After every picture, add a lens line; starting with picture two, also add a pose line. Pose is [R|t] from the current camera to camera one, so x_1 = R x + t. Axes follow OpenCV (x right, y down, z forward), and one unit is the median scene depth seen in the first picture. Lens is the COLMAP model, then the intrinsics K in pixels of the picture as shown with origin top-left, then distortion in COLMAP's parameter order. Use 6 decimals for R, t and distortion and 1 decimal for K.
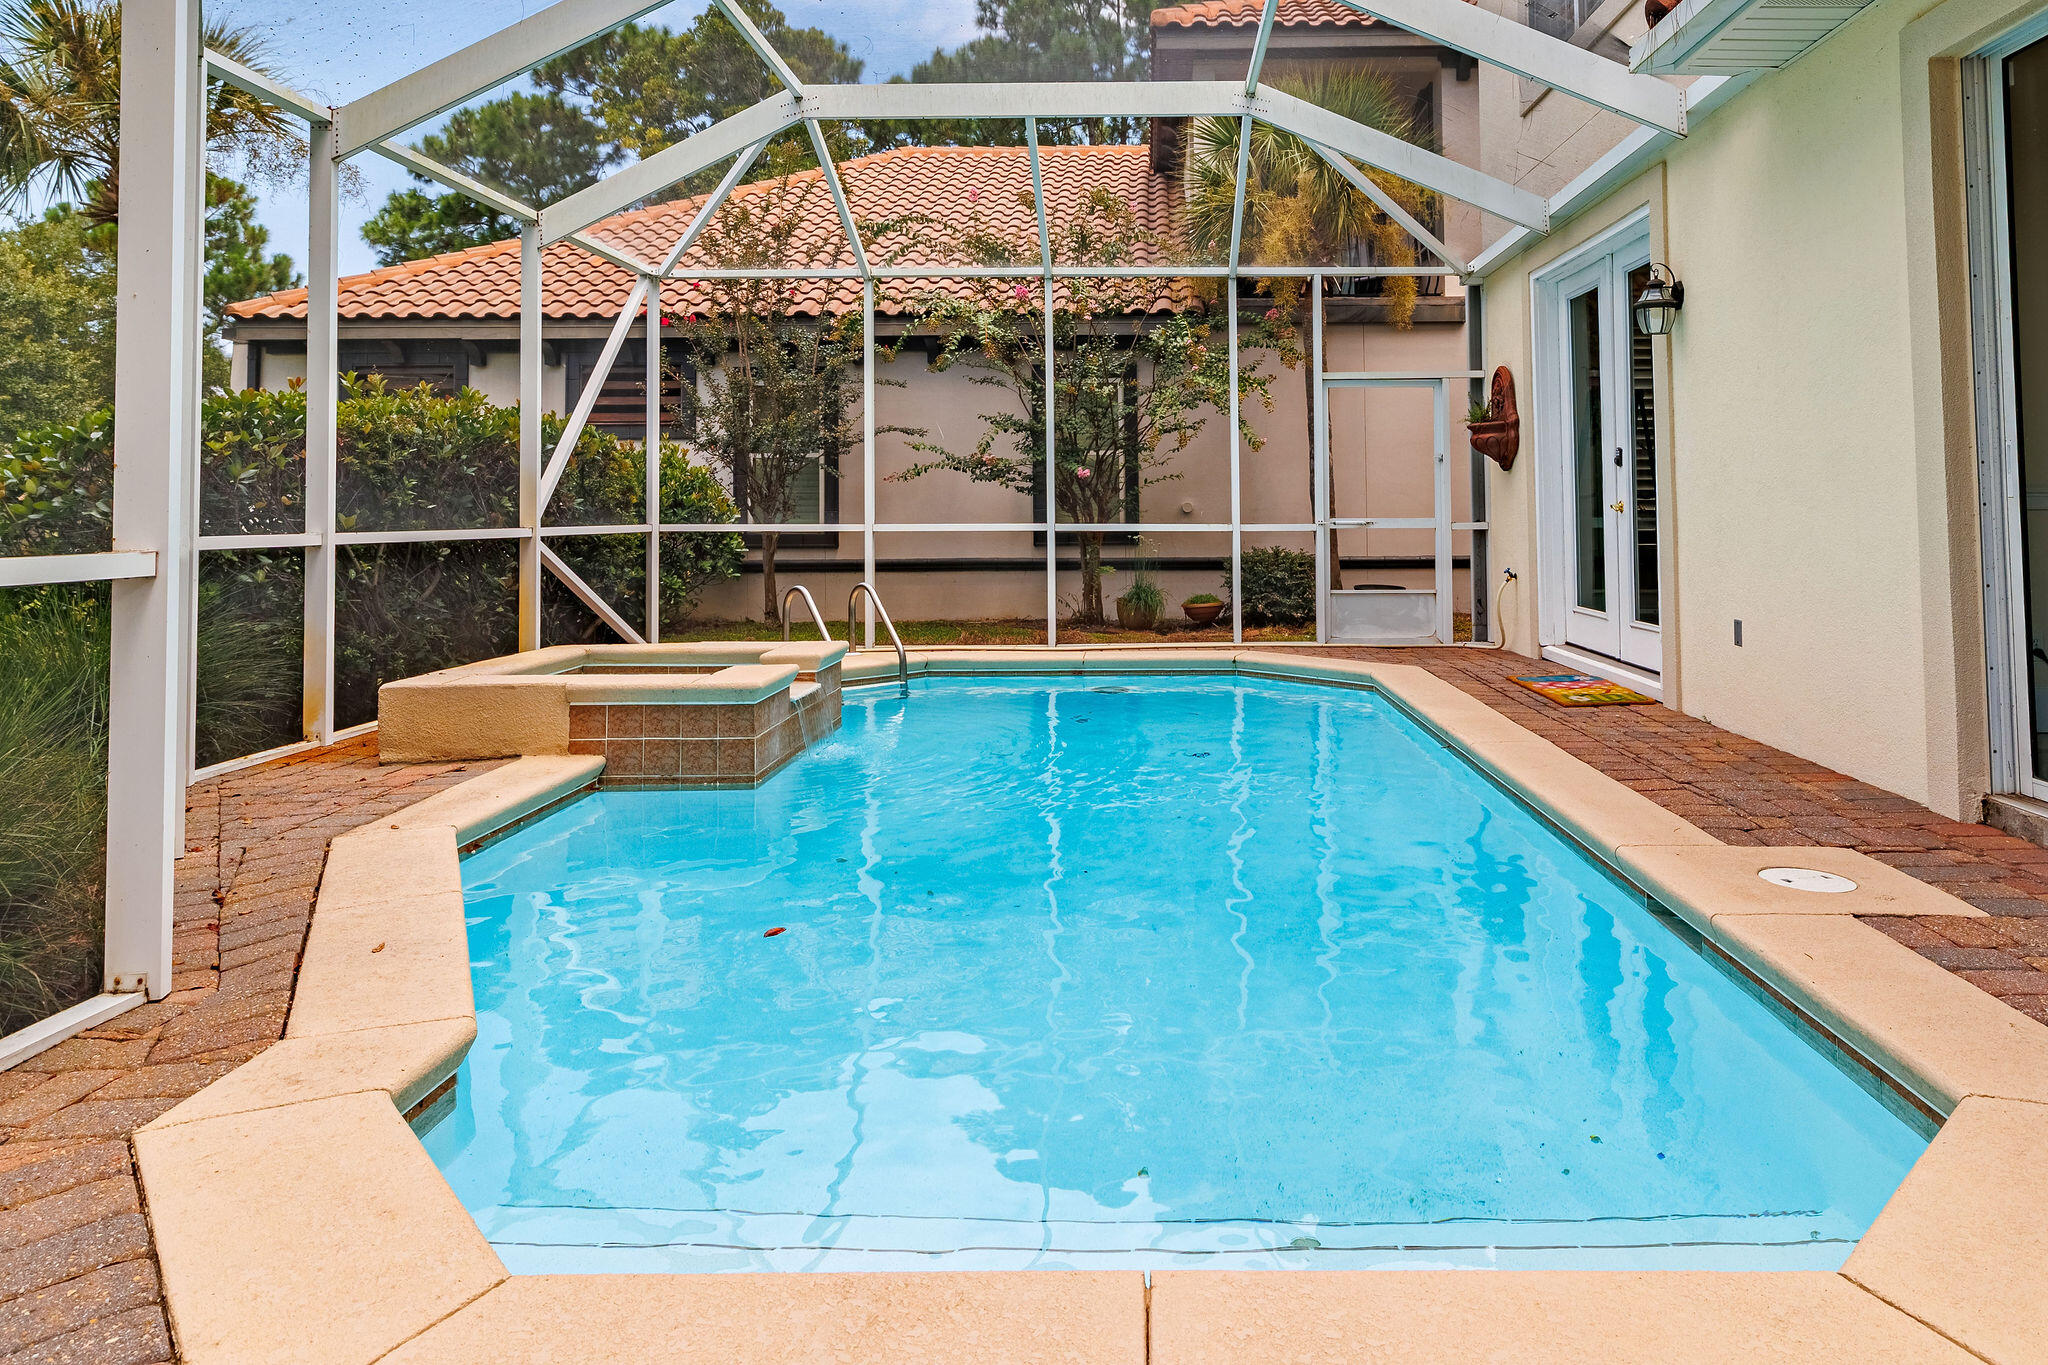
lens RADIAL K [[1141.6, 0, 1023.1], [0, 1141.6, 501.4], [0, 0, 1]] dist [-0.000571, 0.000607]
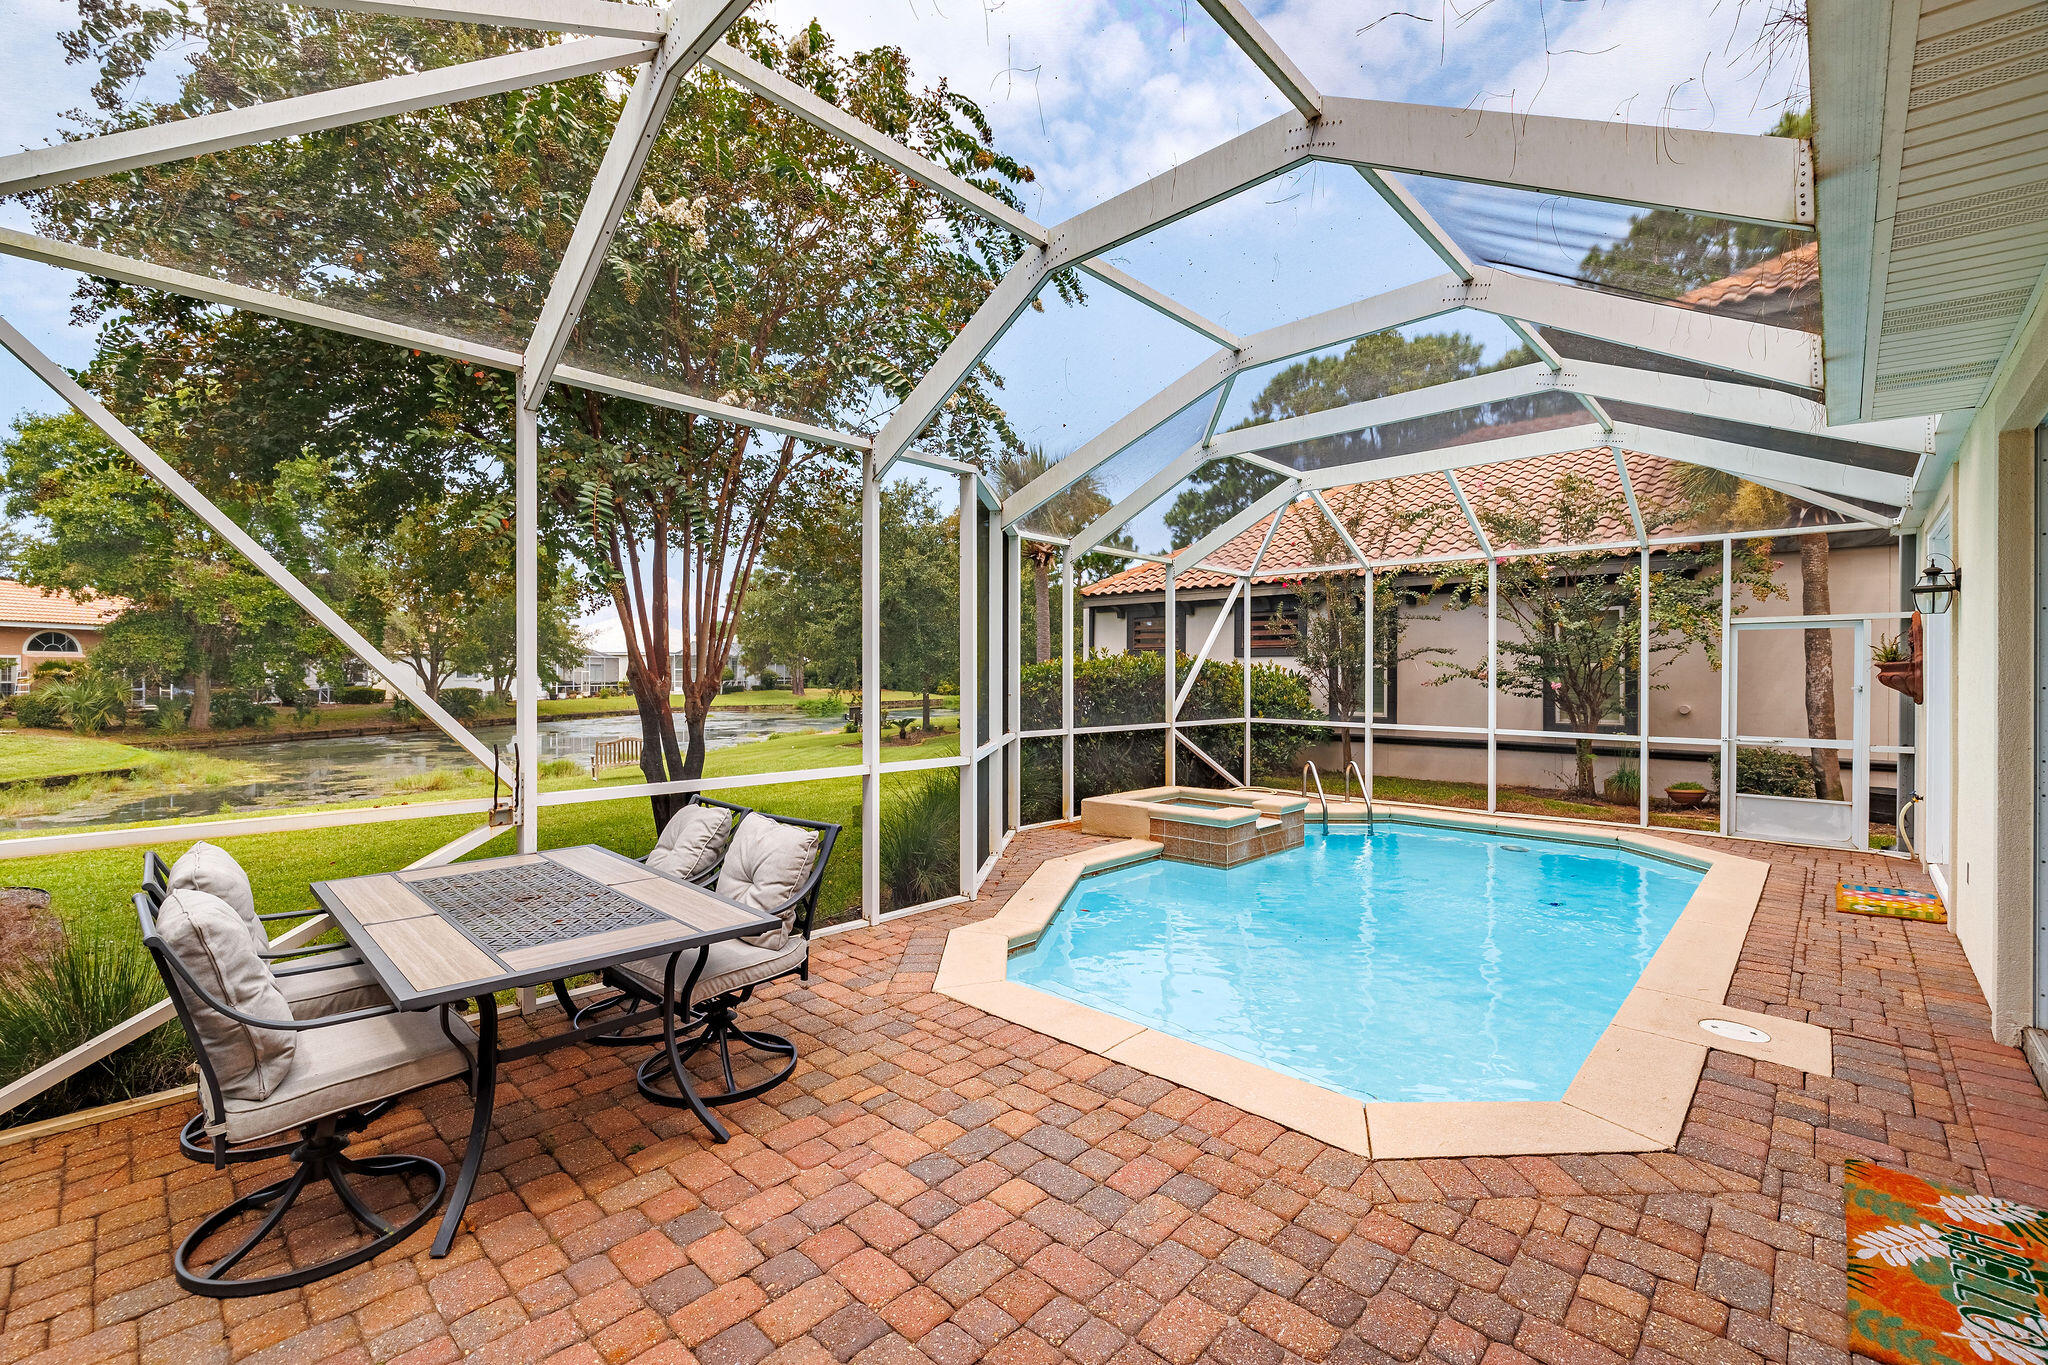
lens RADIAL K [[926.1, 0, 1024.0], [0, 926.1, 682.5], [0, 0, 1]] dist [0.003003, 0.000538]
pose [[0.719904, 0.017600, -0.693850, 0.455481], [0.017144, 0.998923, 0.043126, -0.110528], [0.693861, -0.042942, 0.718827, -0.289781]]
